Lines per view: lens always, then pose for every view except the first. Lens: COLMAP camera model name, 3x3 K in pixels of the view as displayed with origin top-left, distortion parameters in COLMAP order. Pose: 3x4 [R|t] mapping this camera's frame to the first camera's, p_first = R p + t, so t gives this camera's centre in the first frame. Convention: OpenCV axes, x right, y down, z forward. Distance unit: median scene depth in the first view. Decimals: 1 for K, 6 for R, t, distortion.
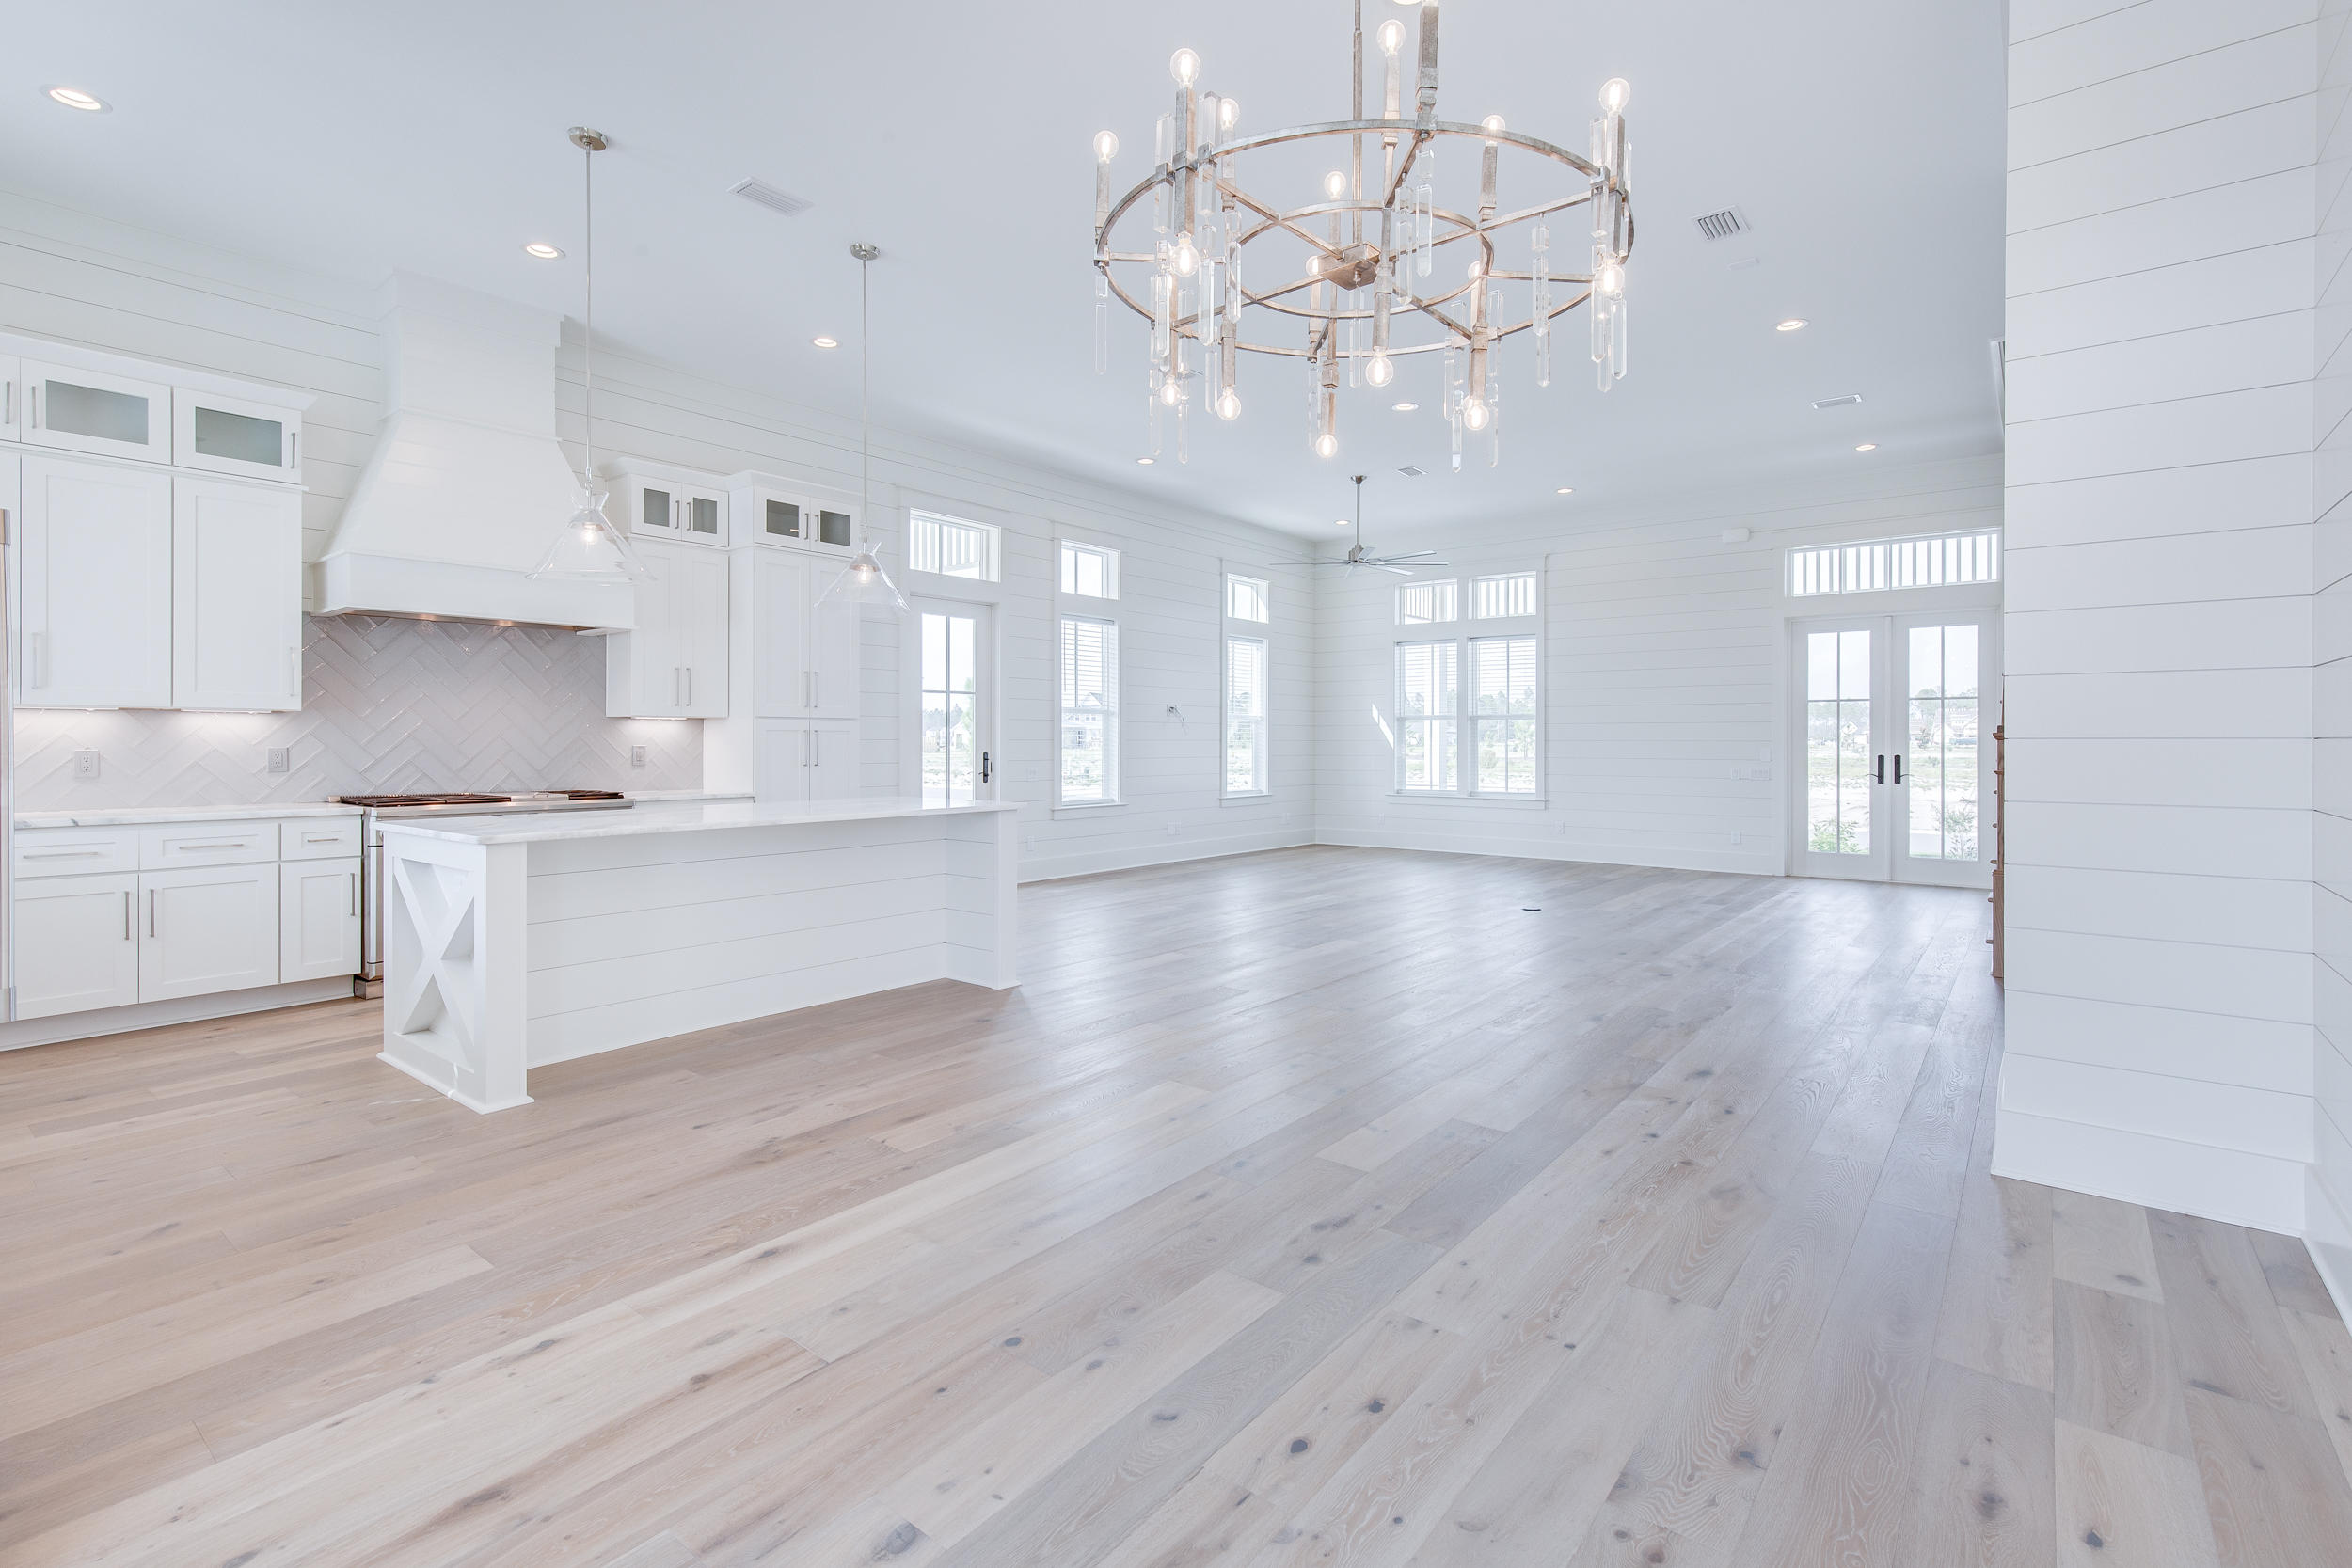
lens RADIAL K [[1076.9, 0, 1180.1], [0, 1076.9, 741.6], [0, 0, 1]] dist [0.000010, -0.000205]
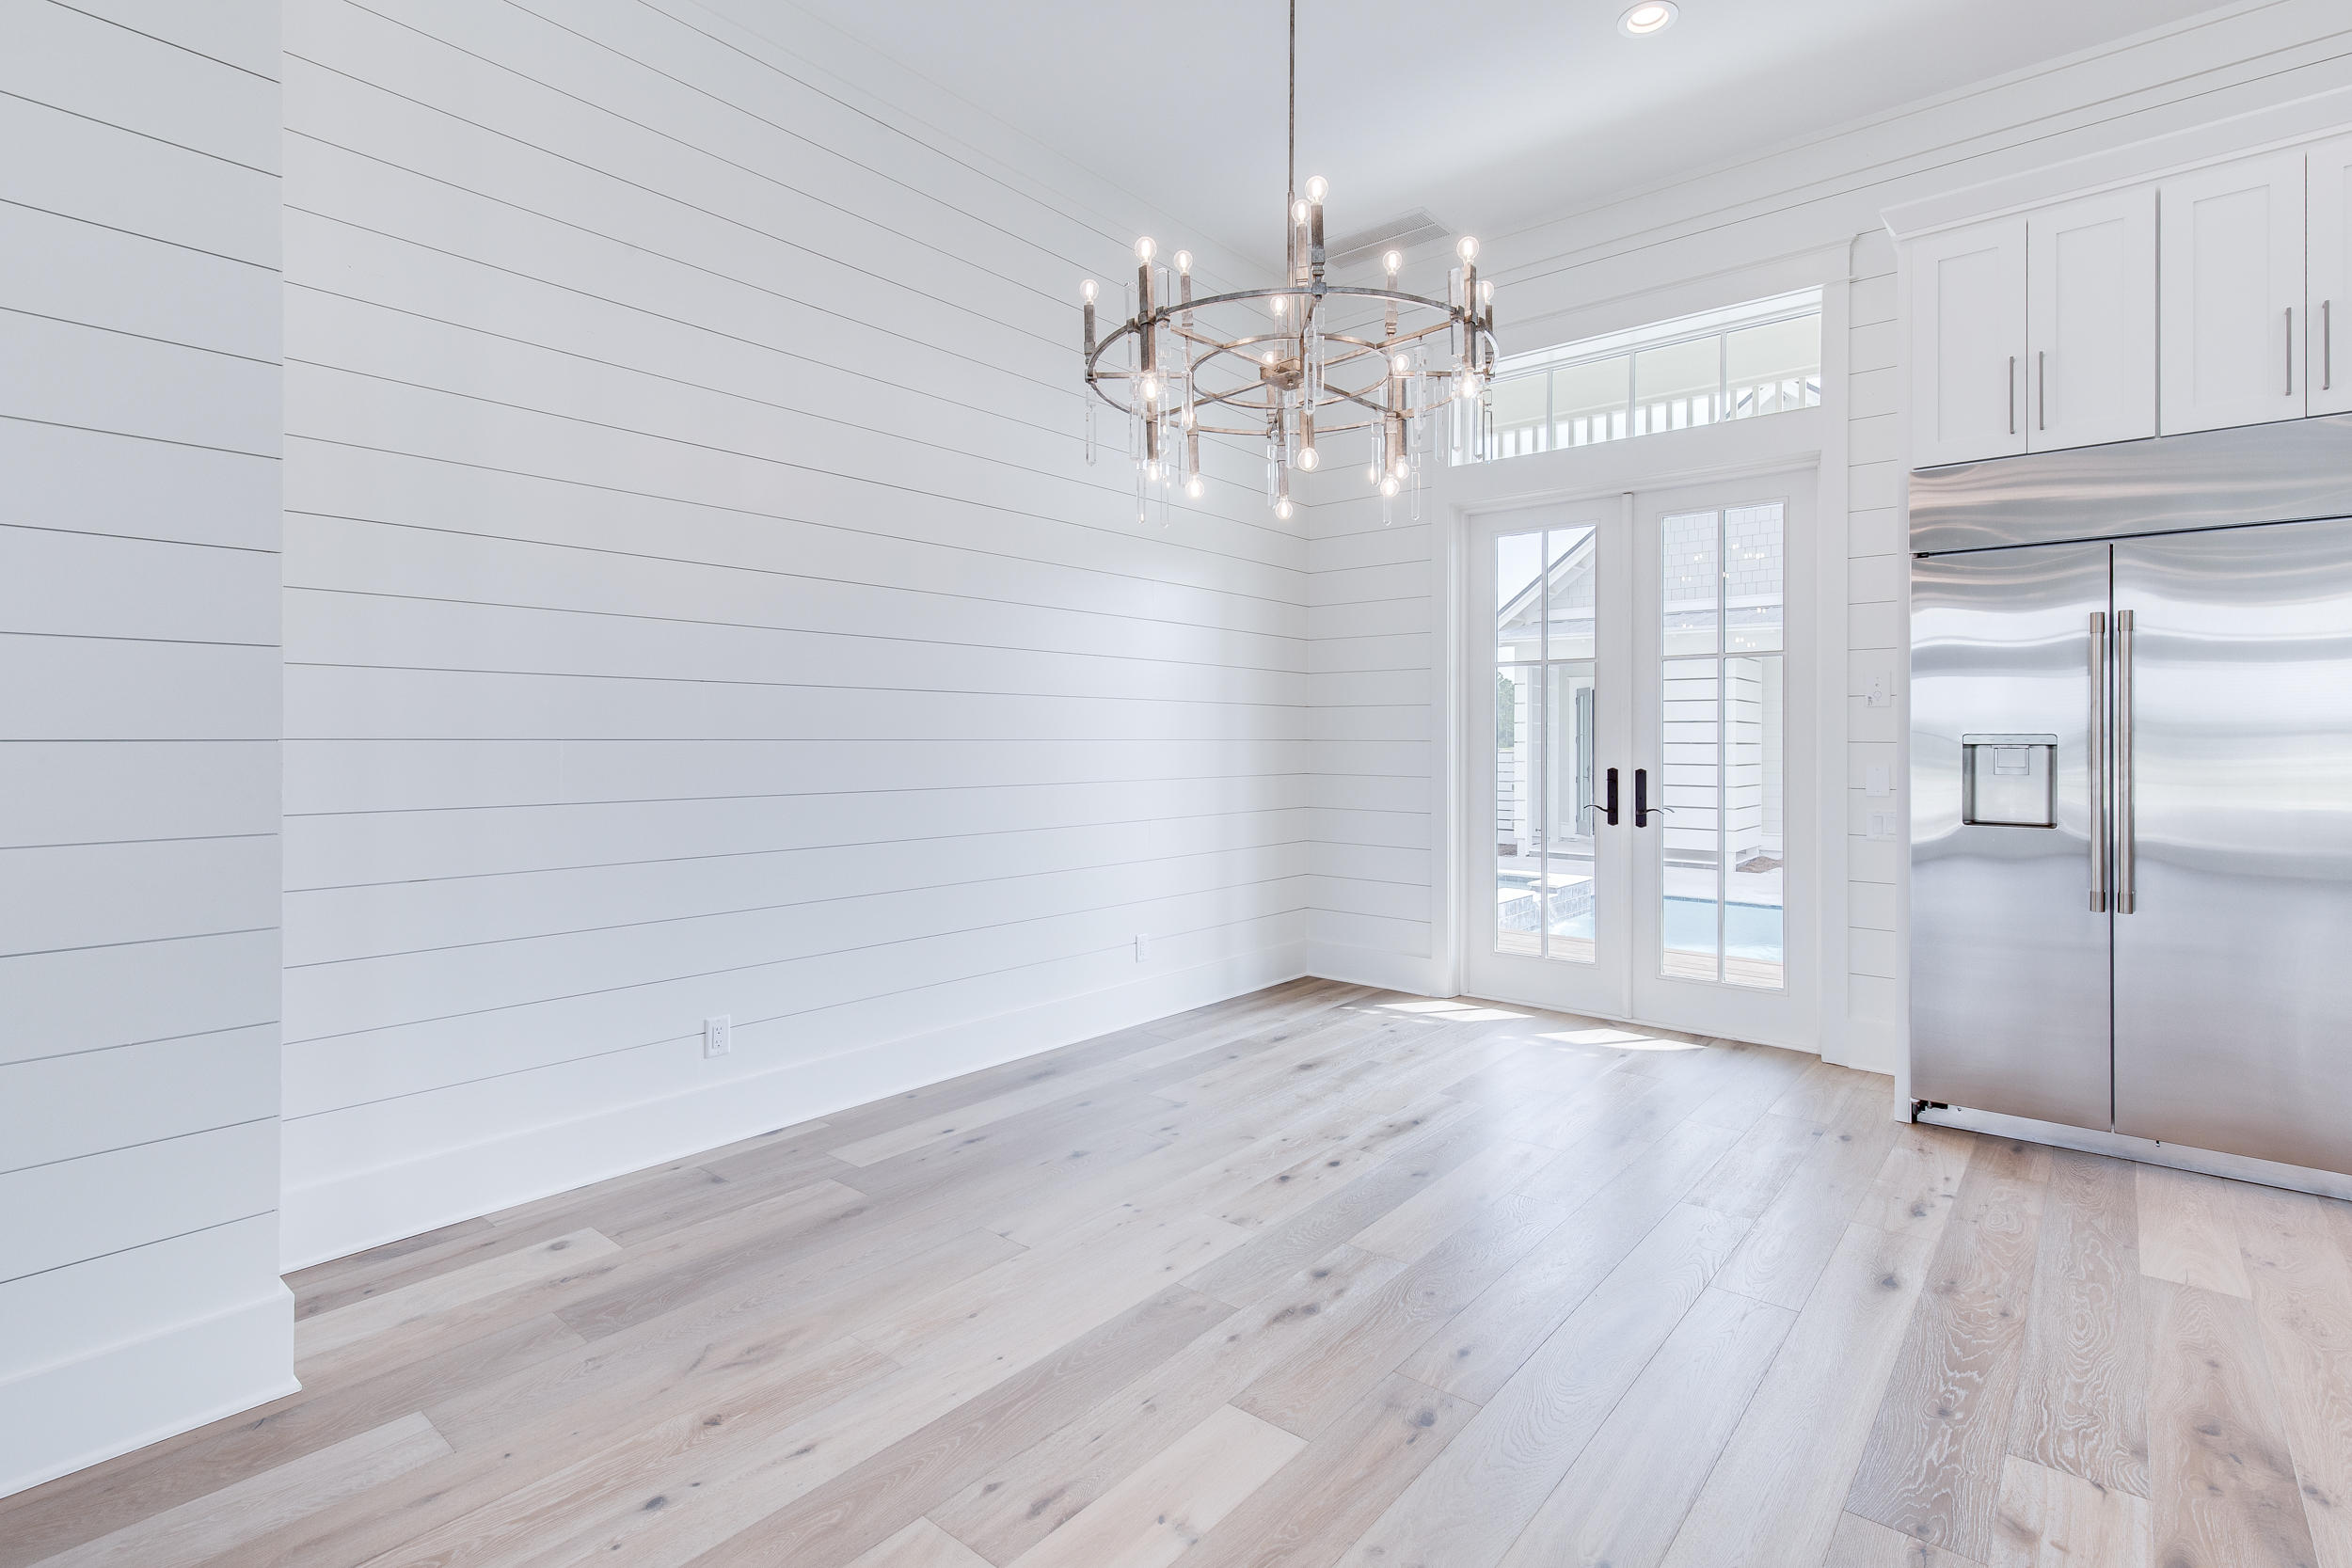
lens RADIAL K [[1076.9, 0, 1180.1], [0, 1076.9, 741.6], [0, 0, 1]] dist [0.000010, -0.000205]
pose [[-0.999462, -0.001794, 0.032744, 0.180972], [-0.001689, 0.999993, 0.003232, -0.007052], [-0.032750, 0.003175, -0.999459, 1.636459]]
